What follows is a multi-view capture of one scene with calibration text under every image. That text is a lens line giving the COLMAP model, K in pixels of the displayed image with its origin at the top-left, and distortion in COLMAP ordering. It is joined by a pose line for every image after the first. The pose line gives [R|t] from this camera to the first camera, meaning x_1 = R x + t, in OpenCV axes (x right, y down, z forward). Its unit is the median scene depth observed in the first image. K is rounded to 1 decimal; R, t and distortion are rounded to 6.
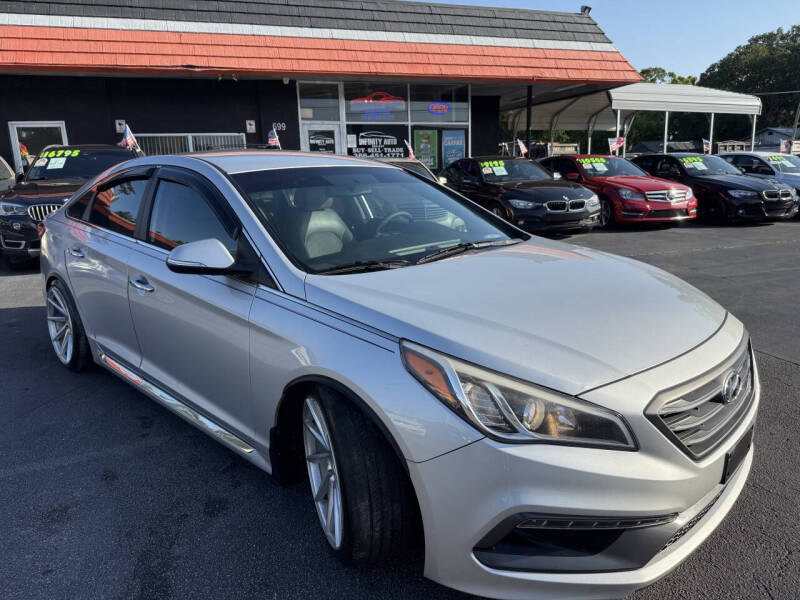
lens RADIAL K [[570.3, 0, 395.5], [0, 570.3, 297.9], [0, 0, 1]] dist [0.040949, -0.062582]
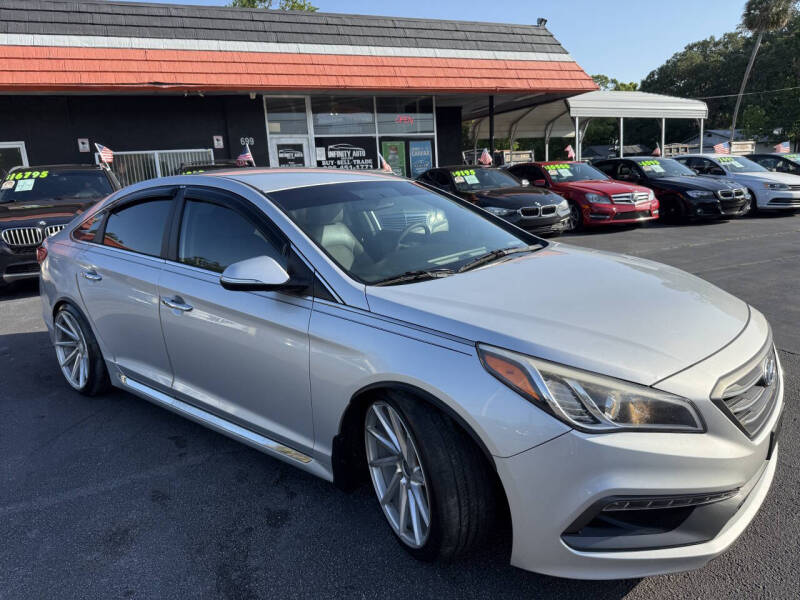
lens RADIAL K [[570.3, 0, 397.6], [0, 570.3, 298.7], [0, 0, 1]] dist [0.040949, -0.062582]
pose [[0.996233, -0.045107, 0.074068, -0.035783], [0.046244, 0.998836, -0.013697, -0.000352], [-0.073364, 0.017071, 0.997159, -0.008675]]
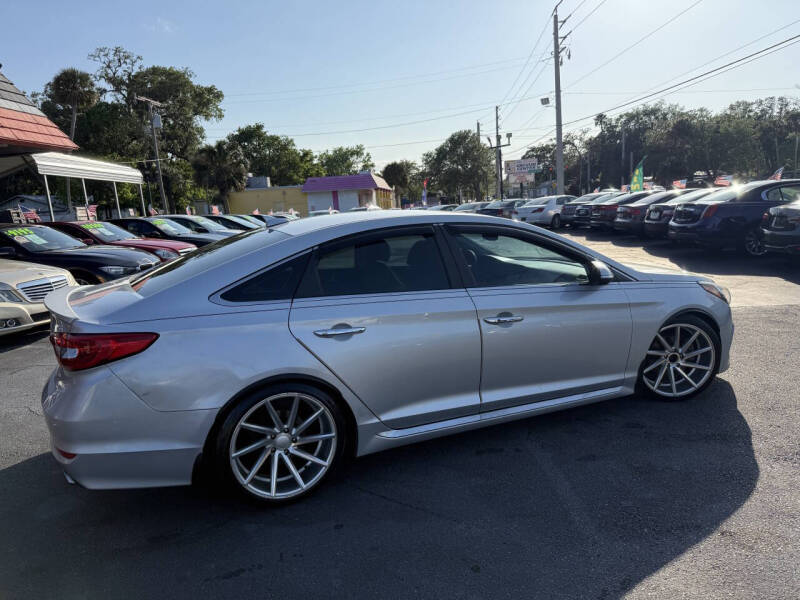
lens RADIAL K [[570.3, 0, 398.1], [0, 570.3, 304.4], [0, 0, 1]] dist [0.040949, -0.062582]
pose [[0.356171, -0.158740, 0.920839, -0.437022], [0.251599, 0.965362, 0.069099, -0.051984], [-0.899911, 0.207070, 0.383773, 0.203712]]
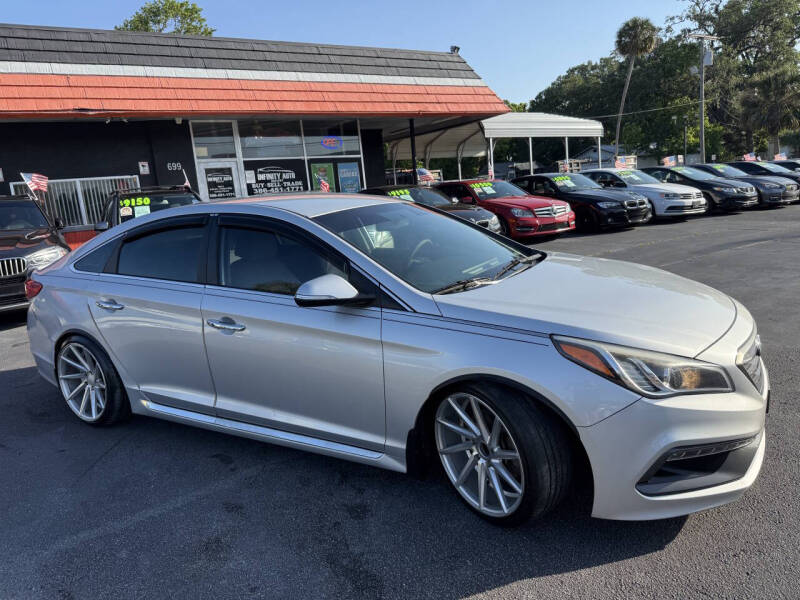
lens RADIAL K [[570.3, 0, 396.0], [0, 570.3, 298.1], [0, 0, 1]] dist [0.040949, -0.062582]
pose [[0.968362, -0.099584, 0.228820, -0.102349], [0.110345, 0.993288, -0.034692, -0.000525], [-0.223829, 0.058843, 0.972850, -0.029015]]
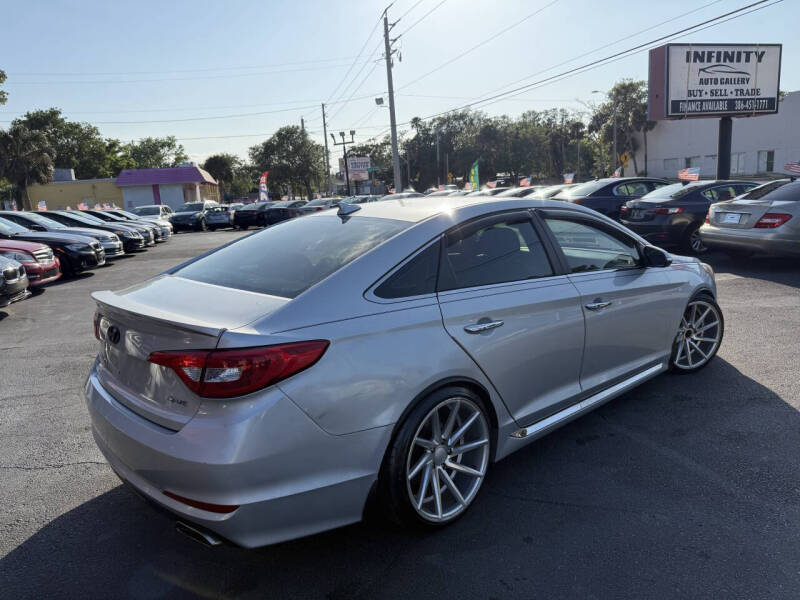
lens RADIAL K [[570.3, 0, 401.4], [0, 570.3, 299.7], [0, 0, 1]] dist [0.040949, -0.062582]
pose [[0.048905, -0.166145, 0.984888, -0.441833], [0.267582, 0.952203, 0.147344, -0.085979], [-0.962293, 0.256332, 0.091025, 0.351277]]
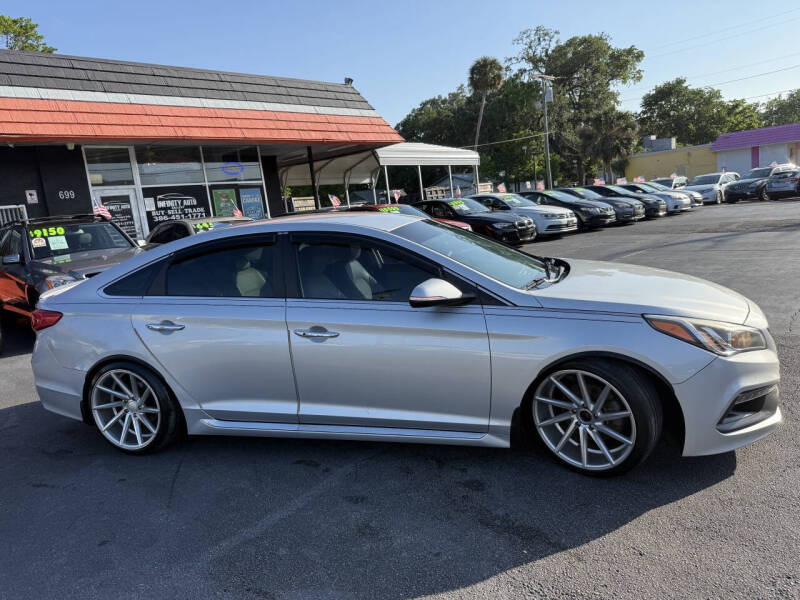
lens RADIAL K [[570.3, 0, 394.0], [0, 570.3, 298.9], [0, 0, 1]] dist [0.040949, -0.062582]
pose [[0.881300, -0.139457, 0.451512, -0.220783], [0.178645, 0.982879, -0.045116, -0.003514], [-0.437489, 0.120421, 0.891124, -0.022049]]
